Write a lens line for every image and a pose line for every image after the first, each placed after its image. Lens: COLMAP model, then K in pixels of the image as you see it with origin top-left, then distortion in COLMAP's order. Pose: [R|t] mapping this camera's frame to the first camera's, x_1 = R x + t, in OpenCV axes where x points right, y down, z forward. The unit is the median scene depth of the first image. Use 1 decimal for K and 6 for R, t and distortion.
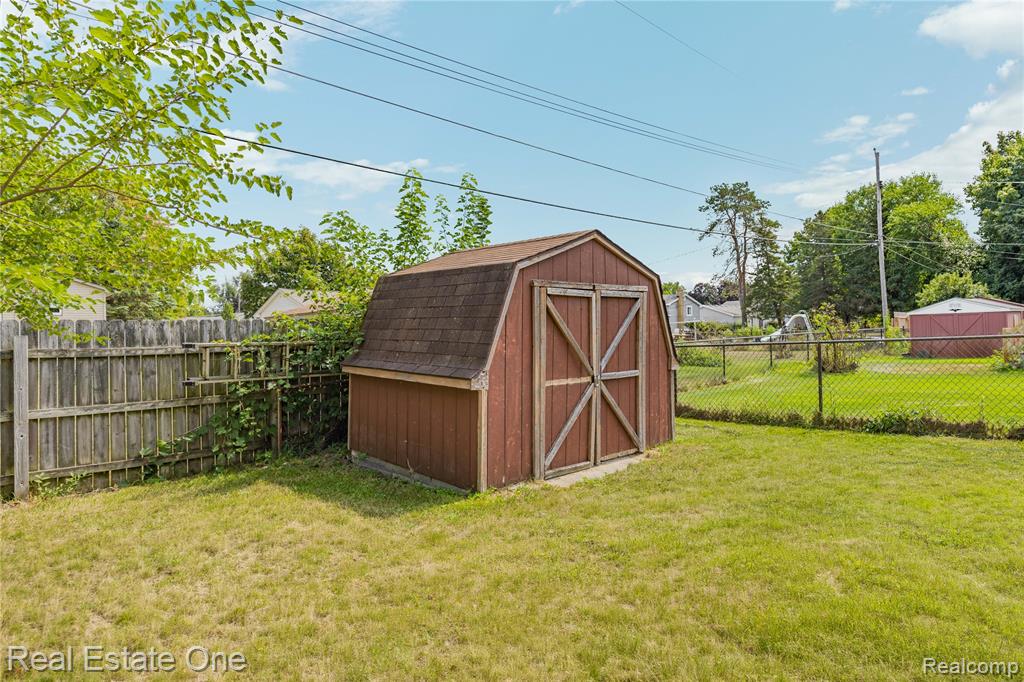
lens RADIAL K [[562.3, 0, 512.0], [0, 562.3, 341.0], [0, 0, 1]] dist [-0.002702, -0.002708]
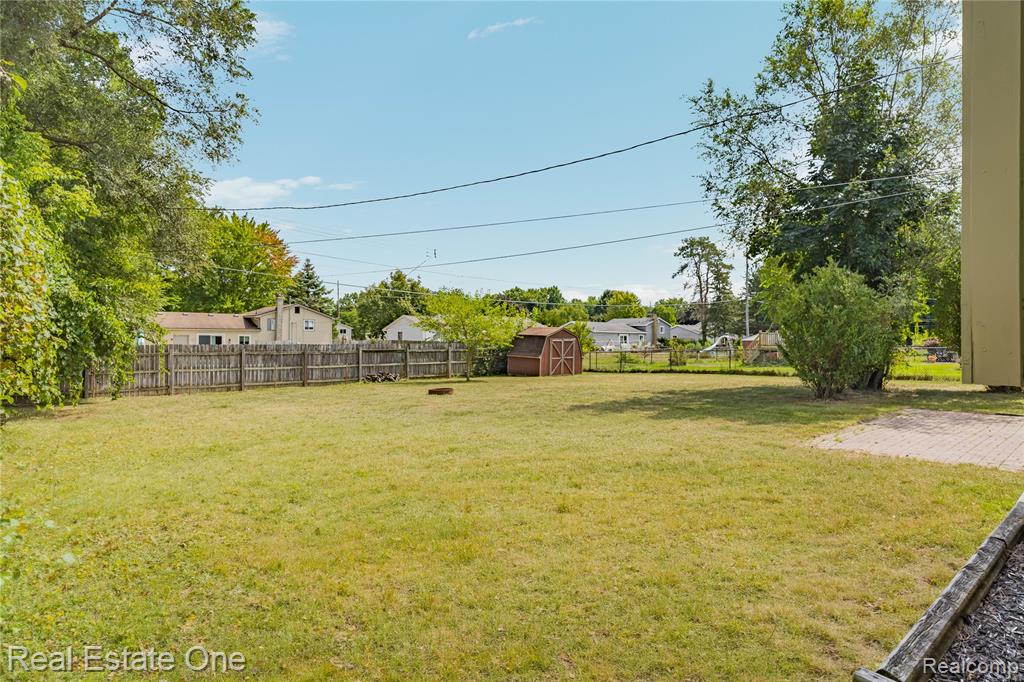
lens RADIAL K [[562.3, 0, 512.0], [0, 562.3, 341.0], [0, 0, 1]] dist [-0.002702, -0.002708]
pose [[0.999262, 0.018749, -0.033532, -0.012814], [-0.019127, 0.999757, -0.010985, -0.001990], [0.033318, 0.011619, 0.999377, -0.393573]]
